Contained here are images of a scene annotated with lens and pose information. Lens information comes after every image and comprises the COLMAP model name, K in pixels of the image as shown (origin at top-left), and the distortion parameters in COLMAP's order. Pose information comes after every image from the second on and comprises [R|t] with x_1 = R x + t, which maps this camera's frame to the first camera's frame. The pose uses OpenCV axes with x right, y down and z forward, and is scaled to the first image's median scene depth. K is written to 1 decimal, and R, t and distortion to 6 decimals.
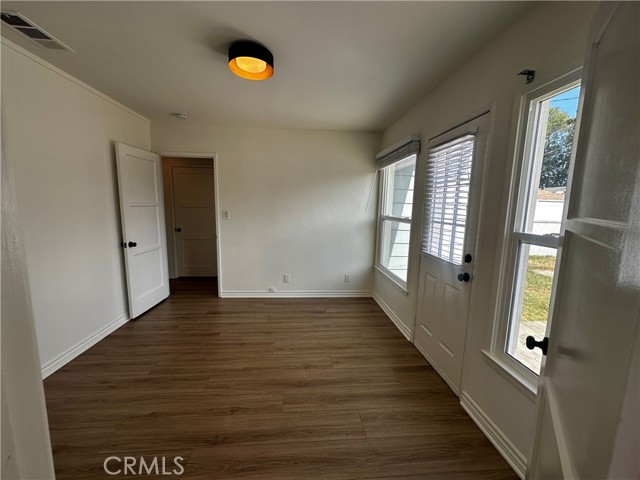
lens RADIAL K [[257.2, 0, 322.6], [0, 257.2, 239.9], [0, 0, 1]] dist [-0.004124, 0.001405]
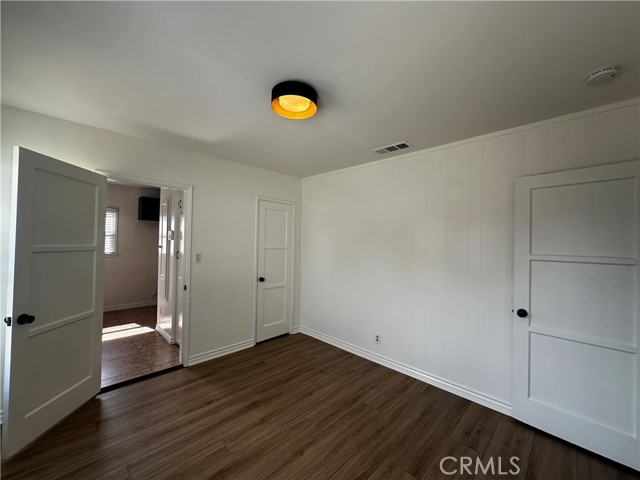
lens RADIAL K [[257.2, 0, 319.1], [0, 257.2, 239.6], [0, 0, 1]] dist [-0.004124, 0.001405]
pose [[-0.776569, -0.046820, -0.628290, 0.198706], [-0.123457, 0.989210, 0.078877, -0.237544], [0.617818, 0.138820, -0.773970, 1.653231]]
